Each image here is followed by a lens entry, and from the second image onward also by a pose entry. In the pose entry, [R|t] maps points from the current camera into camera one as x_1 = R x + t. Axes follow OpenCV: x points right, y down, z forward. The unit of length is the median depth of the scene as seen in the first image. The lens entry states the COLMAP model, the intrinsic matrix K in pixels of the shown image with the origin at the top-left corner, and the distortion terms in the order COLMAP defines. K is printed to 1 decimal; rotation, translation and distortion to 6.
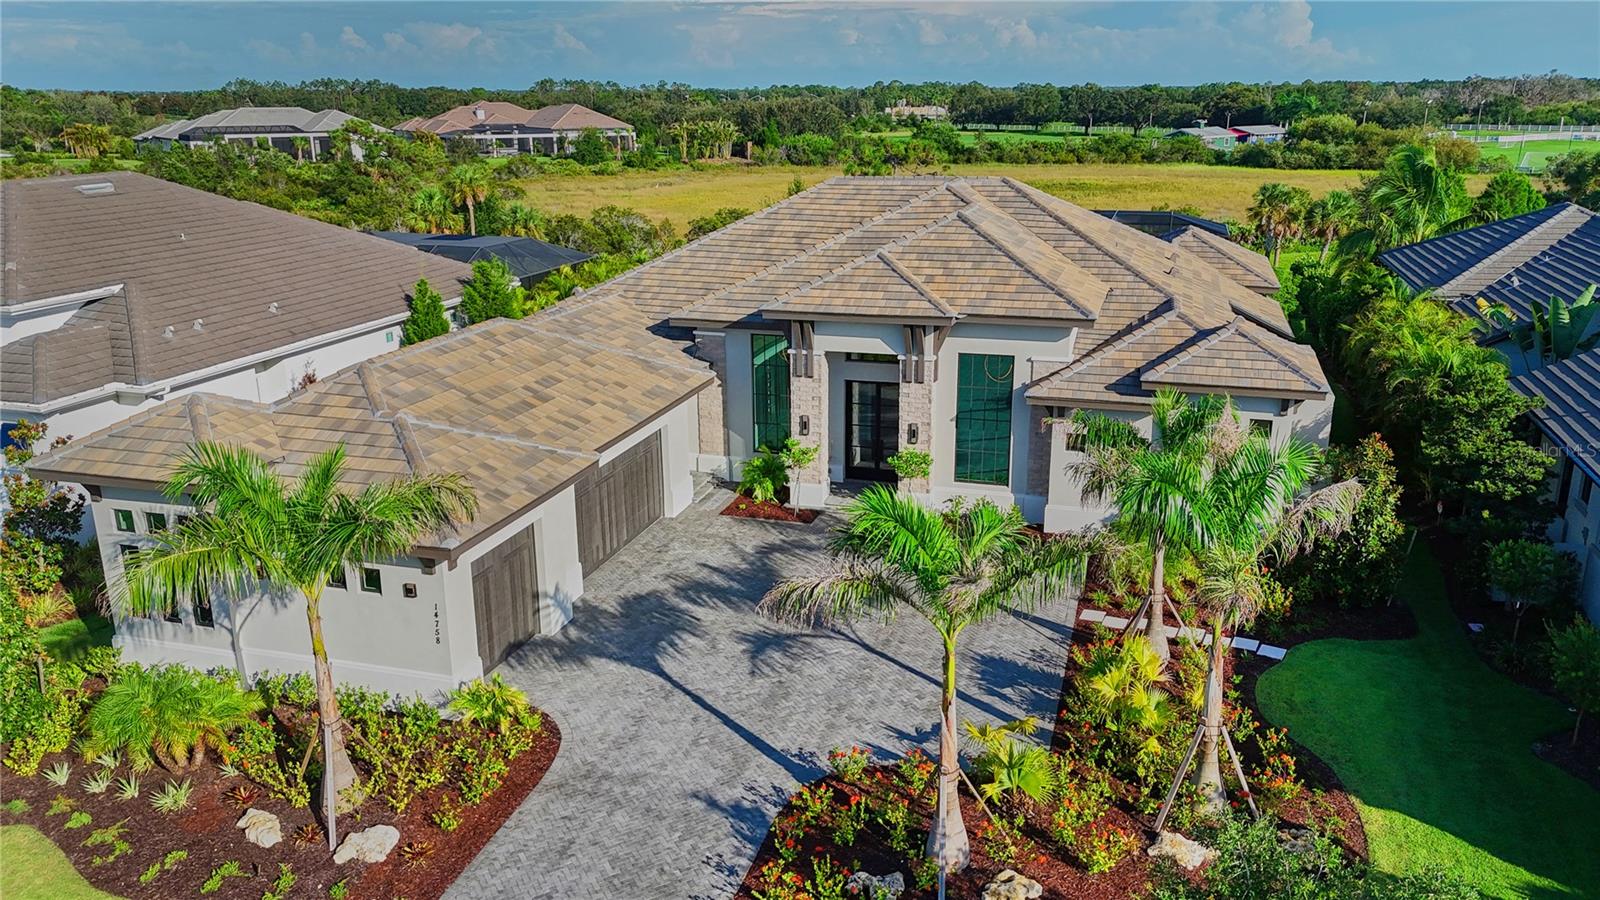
lens RADIAL K [[1177.9, 0, 800.0], [0, 1177.9, 450.0], [0, 0, 1]] dist [0.008167, -0.000913]
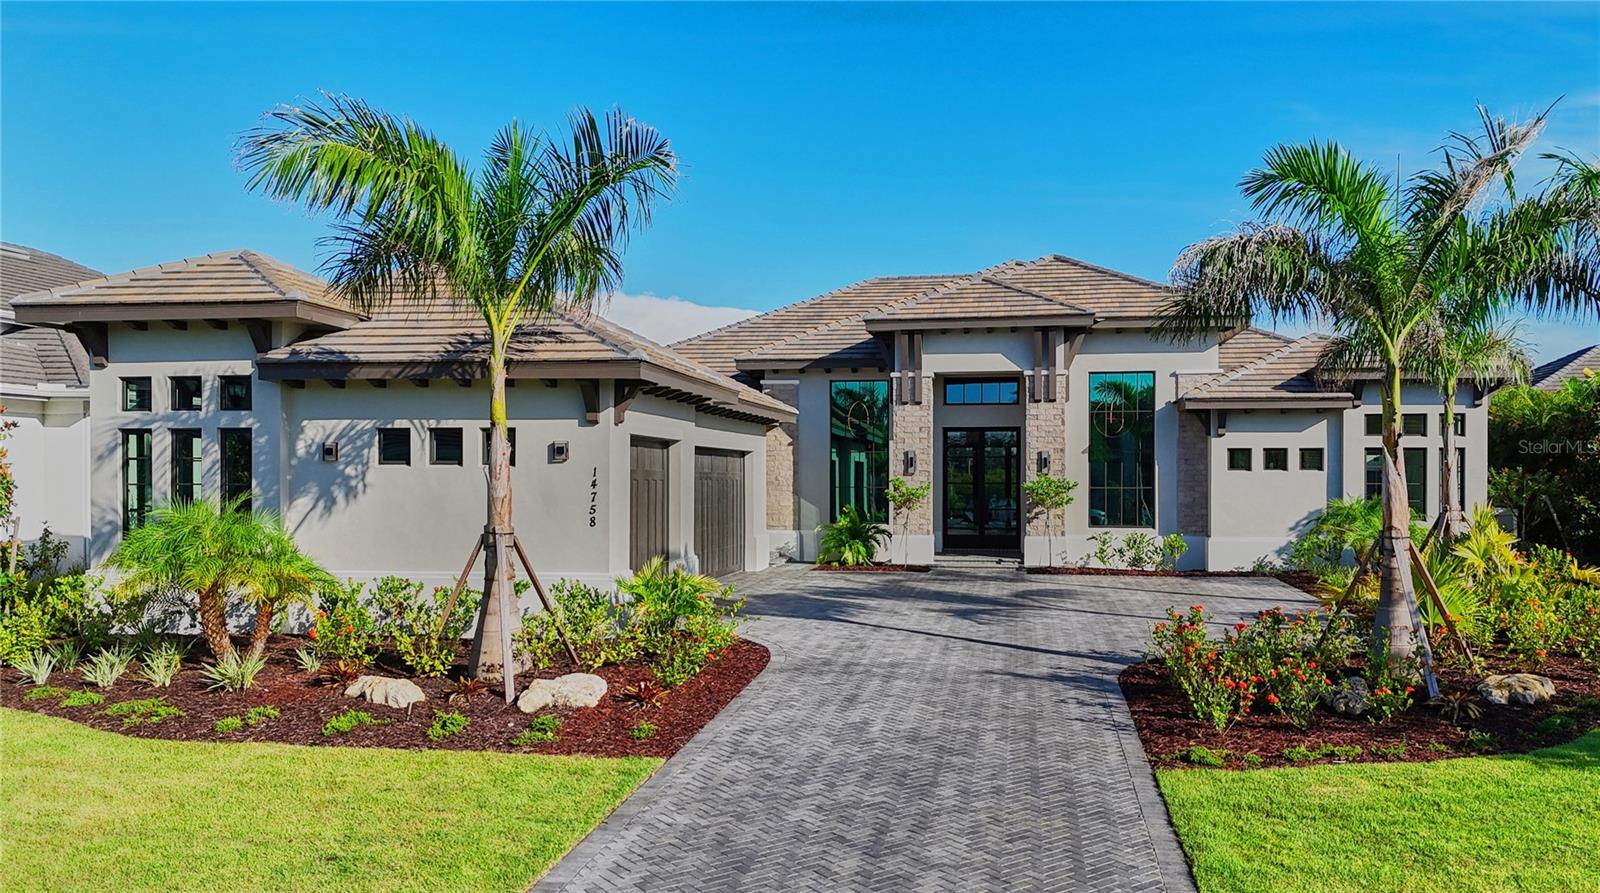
lens RADIAL K [[1261.3, 0, 804.6], [0, 1261.3, 493.7], [0, 0, 1]] dist [0.066681, -0.164008]
pose [[0.990920, 0.008574, 0.134178, -0.196788], [0.029609, 0.959550, -0.279978, 0.257321], [-0.131151, 0.281409, 0.950583, 0.160829]]
